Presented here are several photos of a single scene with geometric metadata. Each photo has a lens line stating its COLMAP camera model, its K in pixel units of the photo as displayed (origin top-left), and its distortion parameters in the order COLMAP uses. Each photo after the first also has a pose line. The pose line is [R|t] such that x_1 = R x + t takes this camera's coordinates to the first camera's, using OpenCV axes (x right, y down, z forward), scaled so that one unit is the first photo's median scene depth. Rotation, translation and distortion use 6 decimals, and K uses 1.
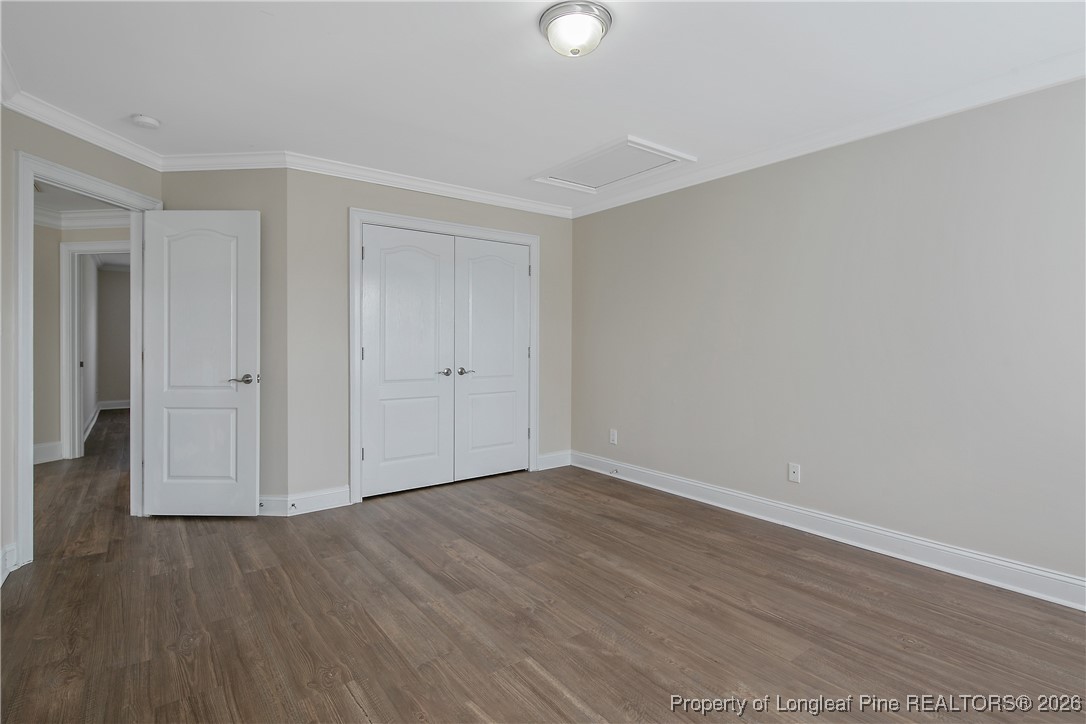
lens RADIAL K [[530.9, 0, 541.4], [0, 530.9, 344.0], [0, 0, 1]] dist [0.002644, -0.000369]
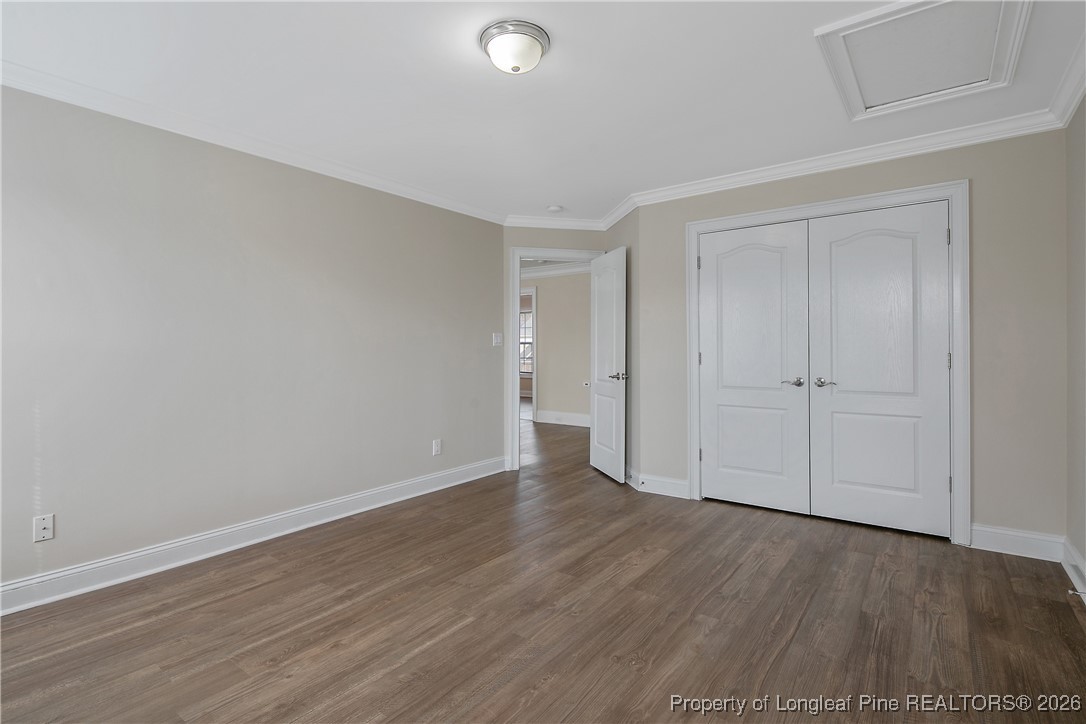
lens RADIAL K [[520.5, 0, 537.1], [0, 520.5, 344.8], [0, 0, 1]] dist [-0.001550, -0.000894]
pose [[0.278432, -0.011406, -0.960388, 0.698080], [0.002276, 0.999935, -0.011216, 0.002059], [0.960453, 0.000937, 0.278439, 0.507945]]
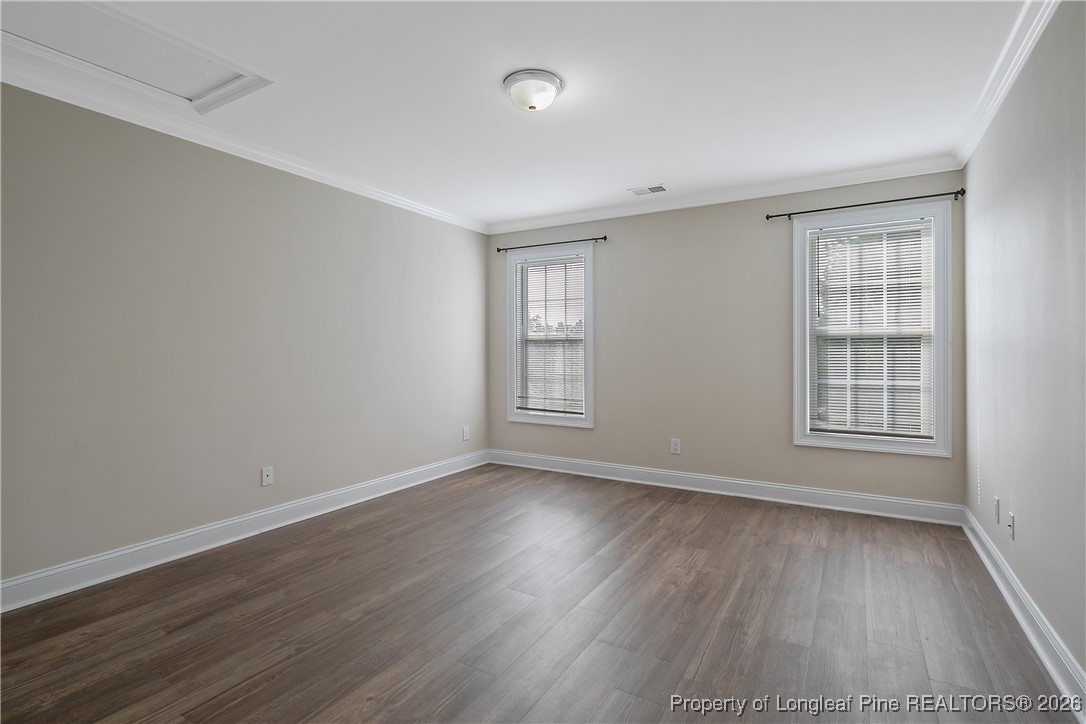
lens RADIAL K [[530.9, 0, 541.4], [0, 530.9, 344.0], [0, 0, 1]] dist [0.002644, -0.000369]
pose [[-0.380479, 0.004795, 0.924777, -0.702453], [-0.000039, 0.999986, -0.005201, -0.003635], [-0.924790, -0.002014, -0.380474, 0.963820]]
